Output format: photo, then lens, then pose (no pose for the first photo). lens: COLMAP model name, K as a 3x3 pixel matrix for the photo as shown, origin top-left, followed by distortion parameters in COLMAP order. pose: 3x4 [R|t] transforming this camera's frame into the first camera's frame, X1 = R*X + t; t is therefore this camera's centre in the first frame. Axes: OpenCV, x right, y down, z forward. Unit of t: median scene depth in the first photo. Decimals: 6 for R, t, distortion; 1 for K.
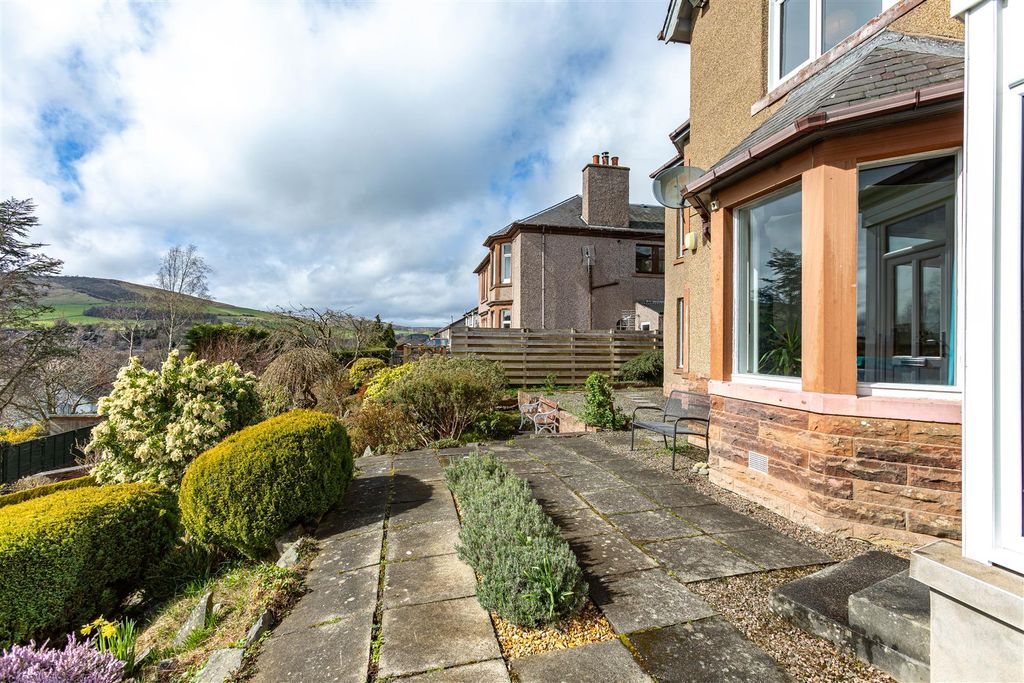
lens RADIAL K [[469.2, 0, 509.8], [0, 469.2, 347.0], [0, 0, 1]] dist [-0.011059, 0.007157]
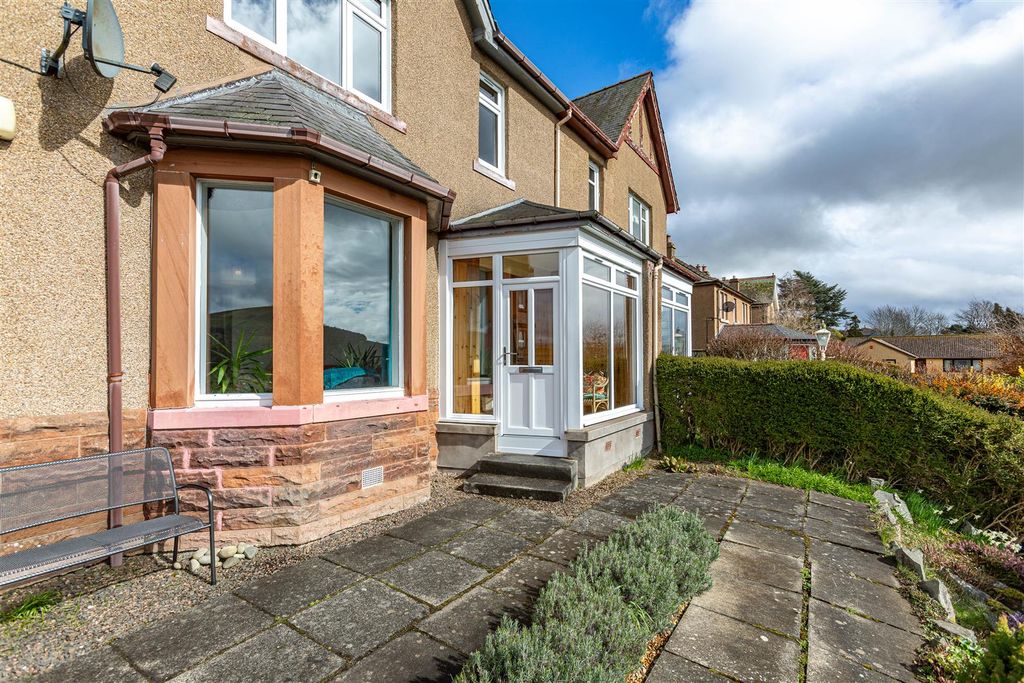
lens RADIAL K [[469.2, 0, 514.0], [0, 469.2, 349.2], [0, 0, 1]] dist [-0.011059, 0.007157]
pose [[-0.693069, 0.008268, 0.720824, -0.142436], [-0.000595, 0.999927, -0.012041, -0.004285], [-0.720871, -0.008774, -0.693013, 0.536551]]
